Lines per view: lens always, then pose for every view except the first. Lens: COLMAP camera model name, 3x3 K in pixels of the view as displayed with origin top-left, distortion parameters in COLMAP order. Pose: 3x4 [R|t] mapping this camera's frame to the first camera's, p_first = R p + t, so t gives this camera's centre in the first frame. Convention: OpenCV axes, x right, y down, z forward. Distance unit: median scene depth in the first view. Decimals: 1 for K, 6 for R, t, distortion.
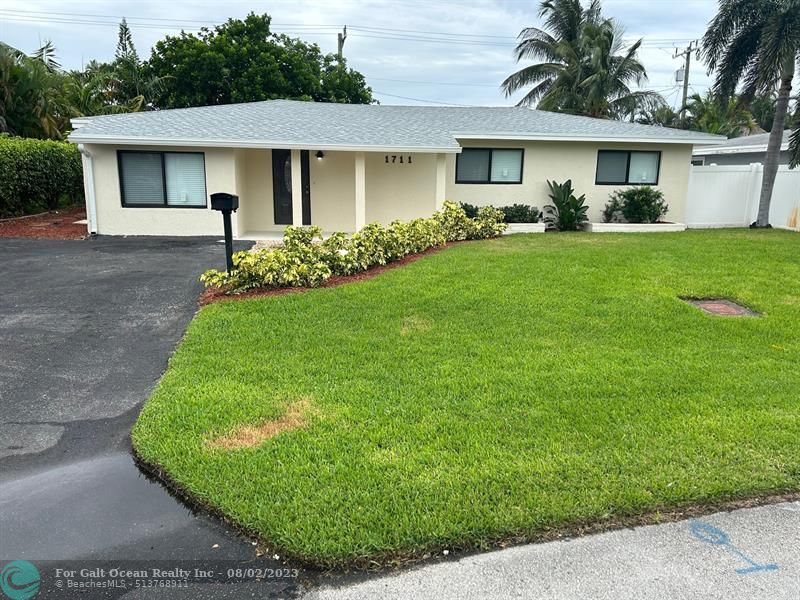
lens RADIAL K [[579.8, 0, 400.0], [0, 579.8, 300.0], [0, 0, 1]] dist [0.027460, -0.000010]
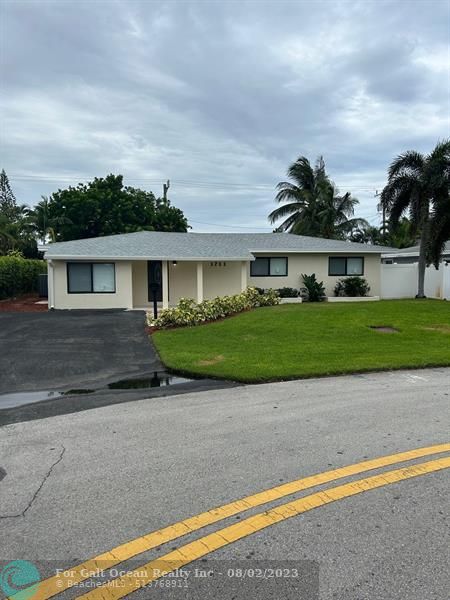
lens RADIAL K [[446.8, 0, 225.0], [0, 446.8, 300.0], [0, 0, 1]] dist [0.122553, -0.195883]
pose [[0.996692, -0.024210, 0.077581, -0.086333], [0.035431, 0.988547, -0.146696, 0.064702], [-0.073141, 0.148959, 0.986135, -0.318058]]
